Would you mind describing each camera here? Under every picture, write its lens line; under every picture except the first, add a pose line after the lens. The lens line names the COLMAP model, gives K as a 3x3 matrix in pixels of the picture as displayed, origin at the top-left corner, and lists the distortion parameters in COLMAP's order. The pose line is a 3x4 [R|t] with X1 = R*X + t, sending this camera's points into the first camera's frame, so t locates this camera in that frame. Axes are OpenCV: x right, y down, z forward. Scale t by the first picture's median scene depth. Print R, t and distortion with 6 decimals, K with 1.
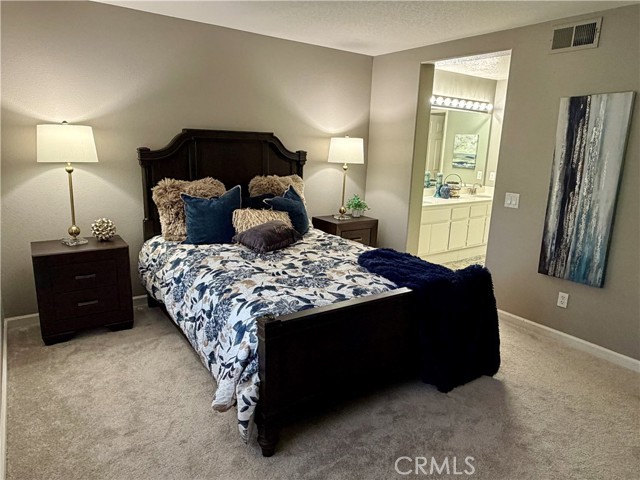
lens RADIAL K [[425.6, 0, 318.8], [0, 425.6, 241.9], [0, 0, 1]] dist [-0.004163, 0.009430]
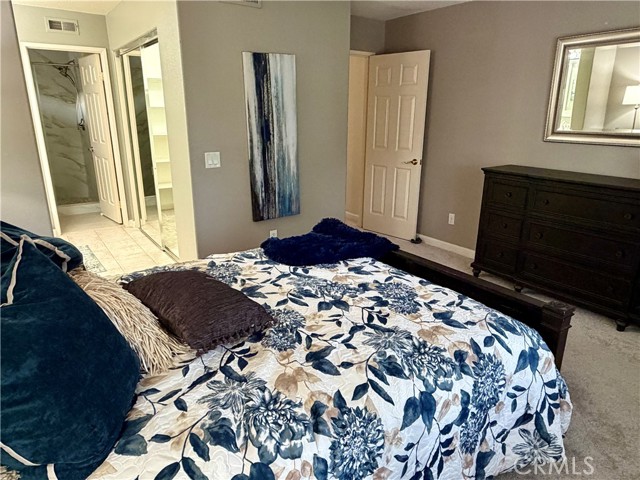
lens RADIAL K [[425.6, 0, 319.1], [0, 425.6, 238.0], [0, 0, 1]] dist [-0.004163, 0.009430]
pose [[-0.006552, -0.318914, 0.947761, -0.583872], [0.223782, 0.923276, 0.312222, -0.215416], [-0.974617, 0.214138, 0.065317, 0.903614]]
